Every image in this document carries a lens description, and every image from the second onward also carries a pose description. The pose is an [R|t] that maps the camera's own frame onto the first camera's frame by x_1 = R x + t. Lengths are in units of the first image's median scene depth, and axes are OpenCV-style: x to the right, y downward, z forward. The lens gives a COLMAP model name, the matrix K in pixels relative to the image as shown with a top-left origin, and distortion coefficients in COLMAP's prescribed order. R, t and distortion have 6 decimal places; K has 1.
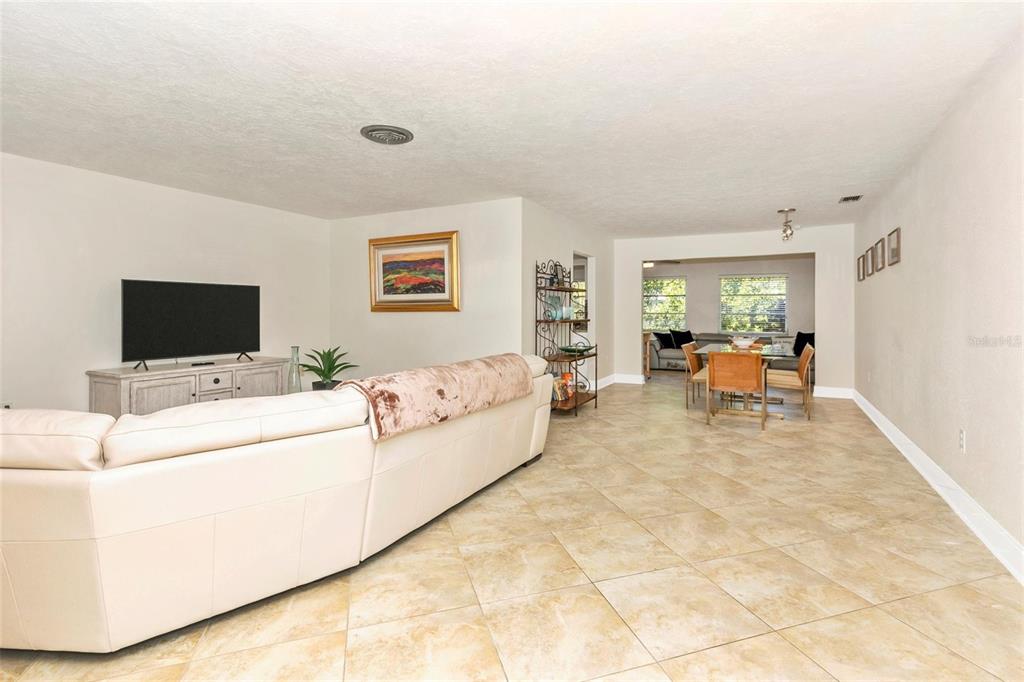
lens RADIAL K [[498.7, 0, 512.2], [0, 498.7, 315.1], [0, 0, 1]] dist [0.021981, 0.000032]
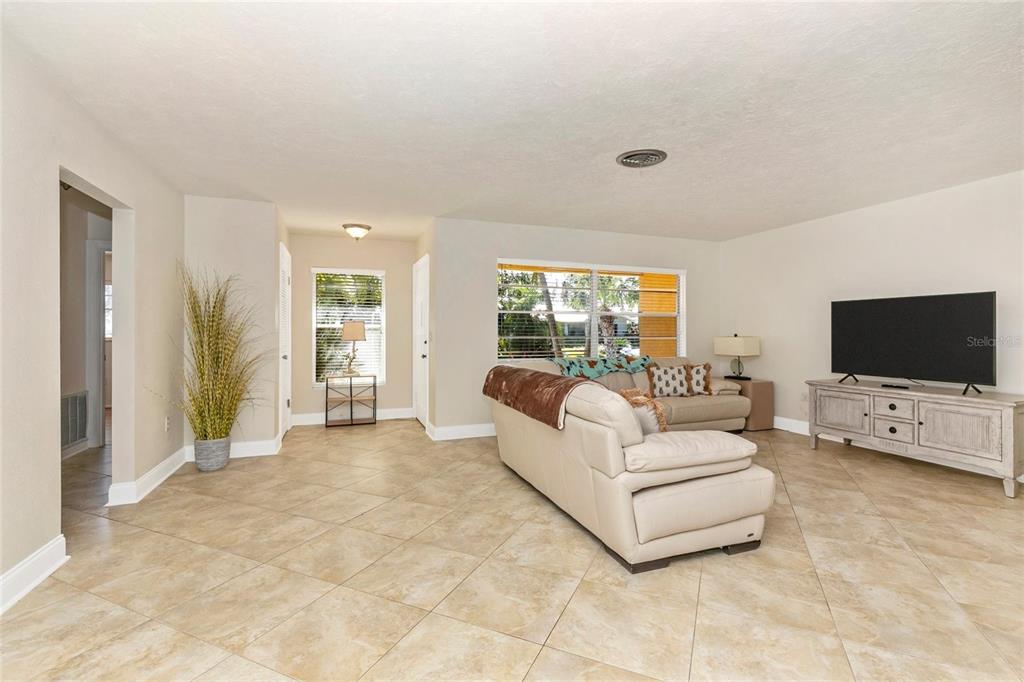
lens RADIAL K [[469.3, 0, 512.0], [0, 469.3, 341.0], [0, 0, 1]] dist [-0.000910, -0.000029]
pose [[-0.671630, 0.011485, -0.740798, 0.455179], [-0.005167, 0.999783, 0.020185, 0.002132], [0.740869, 0.017385, -0.671425, 1.028608]]
